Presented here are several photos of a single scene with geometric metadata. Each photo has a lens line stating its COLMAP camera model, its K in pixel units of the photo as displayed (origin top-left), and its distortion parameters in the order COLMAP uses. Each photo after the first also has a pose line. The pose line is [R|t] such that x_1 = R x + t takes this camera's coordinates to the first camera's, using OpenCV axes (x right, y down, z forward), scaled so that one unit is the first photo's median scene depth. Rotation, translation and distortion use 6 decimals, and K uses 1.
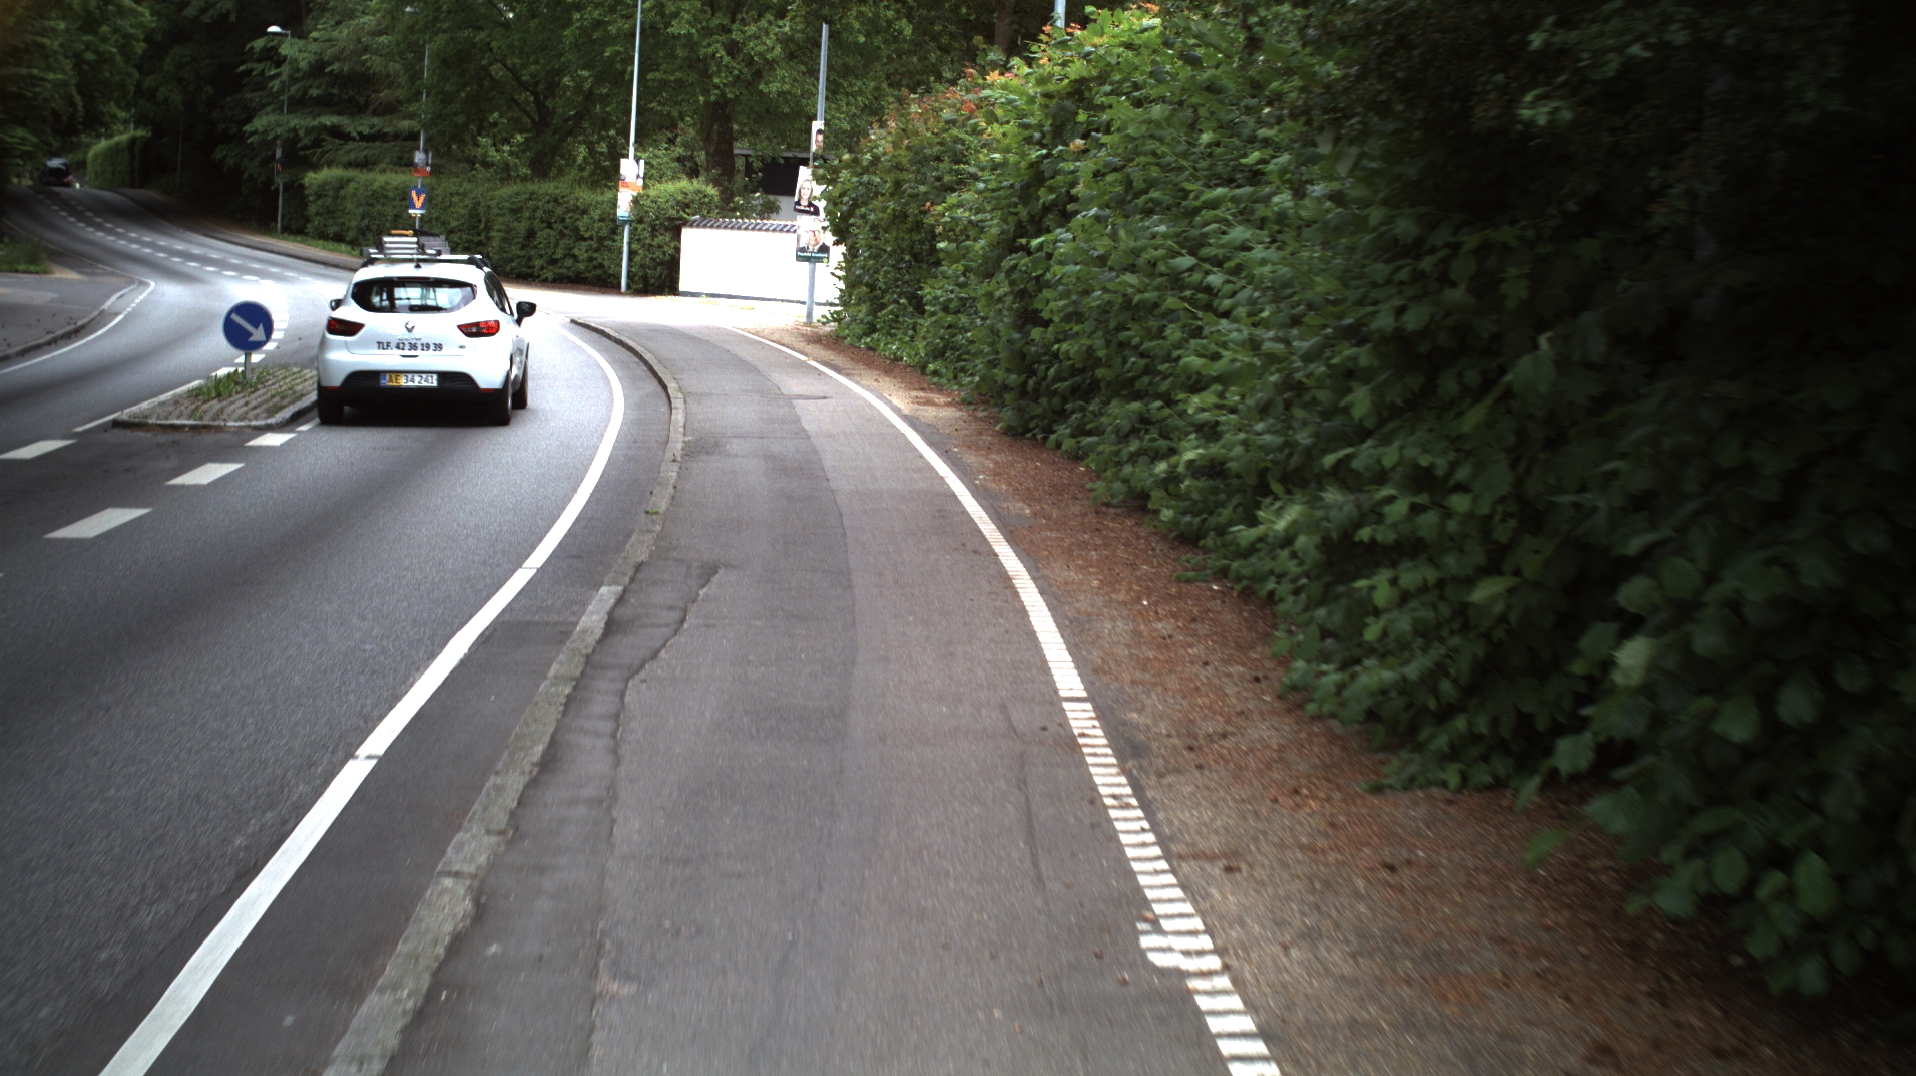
lens RADIAL K [[2952.9, 0, 958.0], [0, 2952.9, 538.0], [0, 0, 1]] dist [-0.241488, 0.170659]
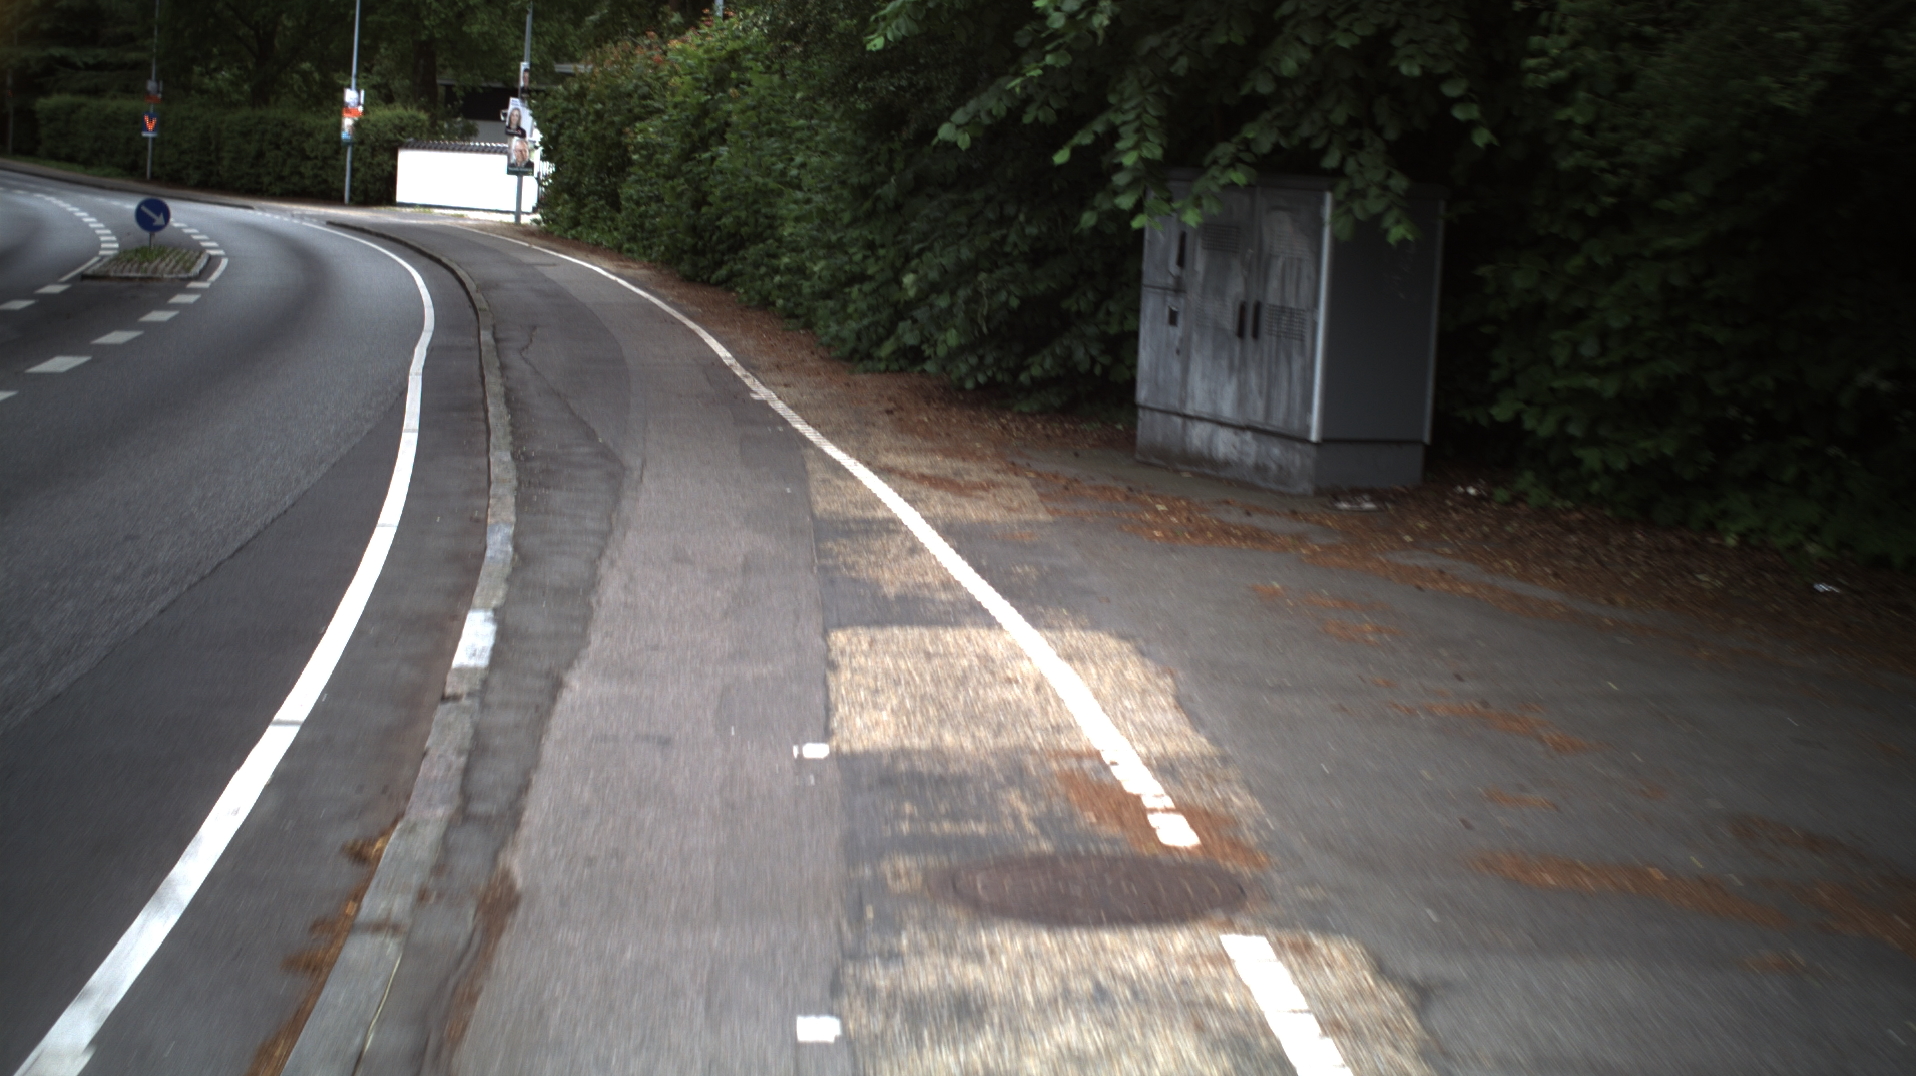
lens RADIAL K [[2952.9, 0, 958.0], [0, 2952.9, 538.0], [0, 0, 1]] dist [-0.241488, 0.170659]
pose [[0.993342, -0.008102, 0.114917, -0.006774], [0.005127, 0.999645, 0.026160, 0.020933], [-0.115088, -0.025397, 0.993031, -0.188760]]
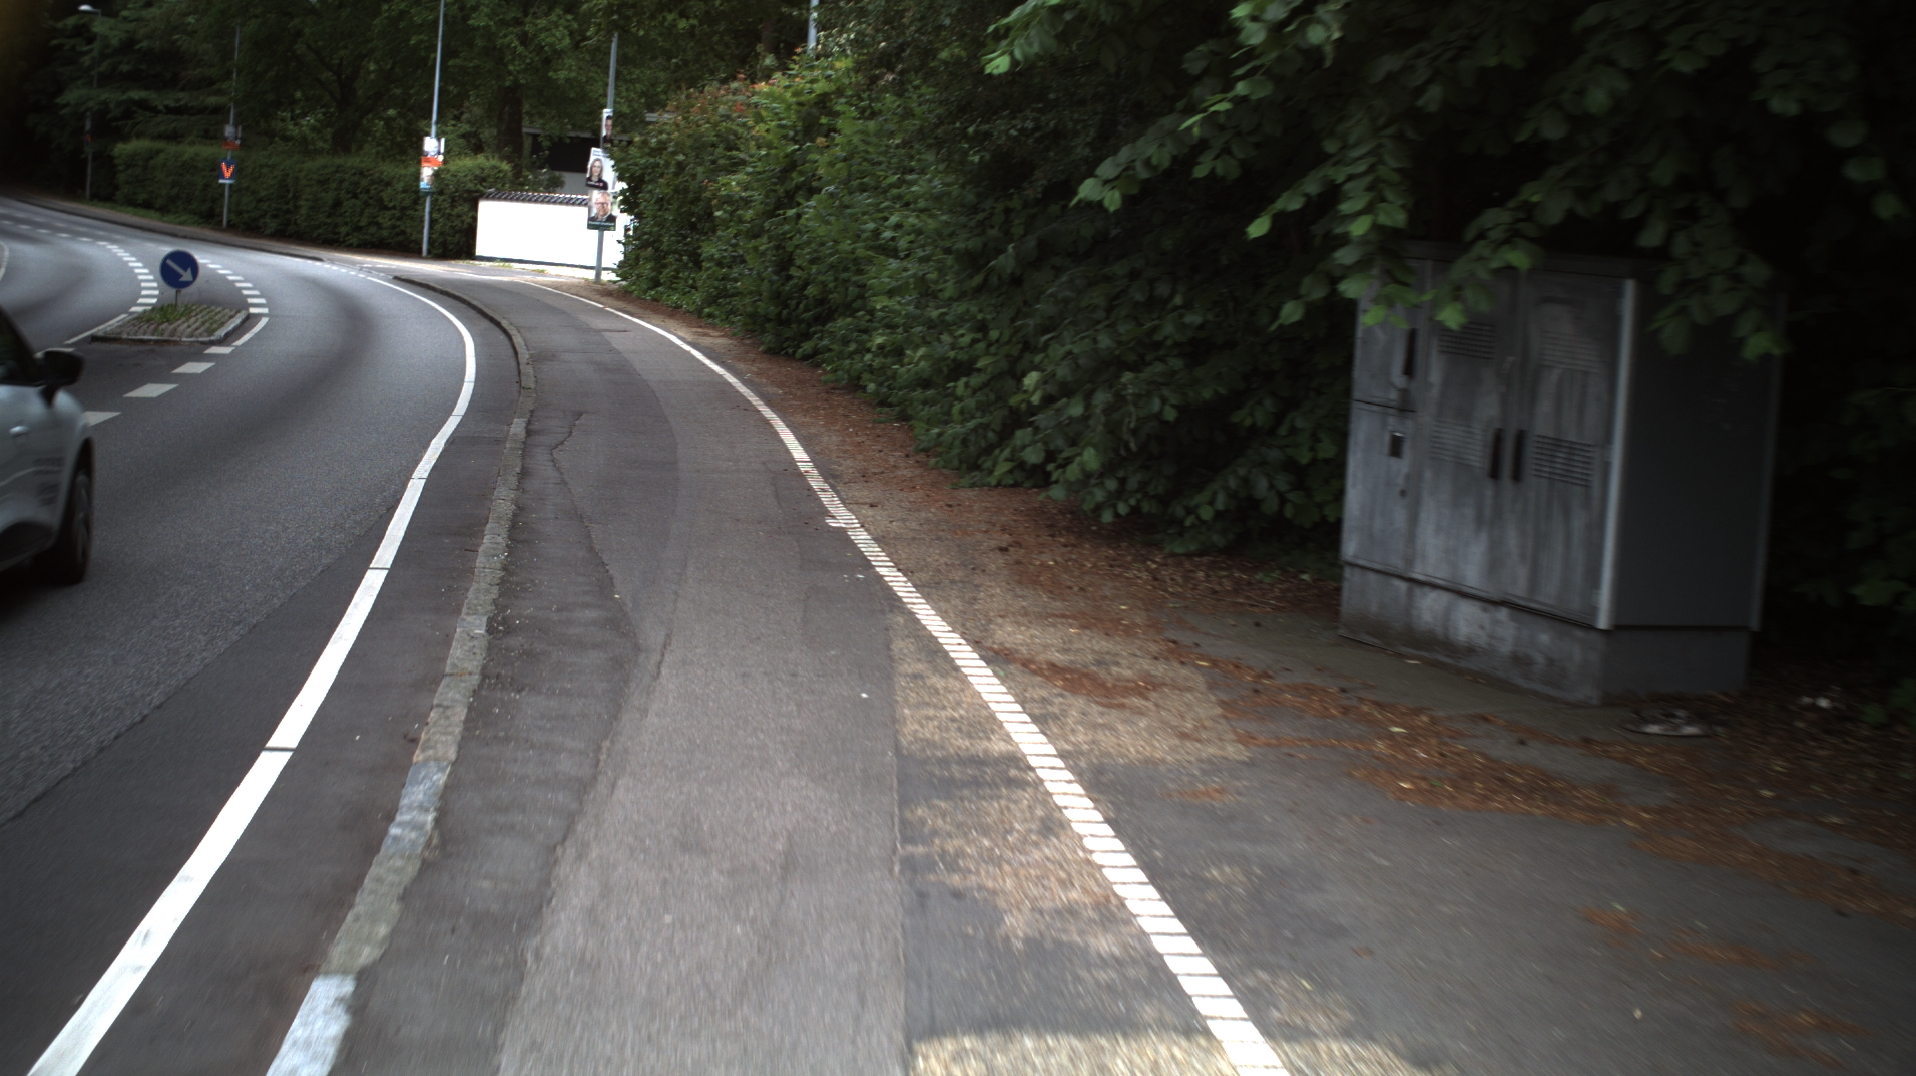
lens RADIAL K [[2952.9, 0, 958.0], [0, 2952.9, 538.0], [0, 0, 1]] dist [-0.241488, 0.170659]
pose [[0.996616, 0.008778, 0.081729, -0.002041], [-0.009368, 0.999933, 0.006845, 0.014009], [-0.081664, -0.007587, 0.996631, -0.125715]]
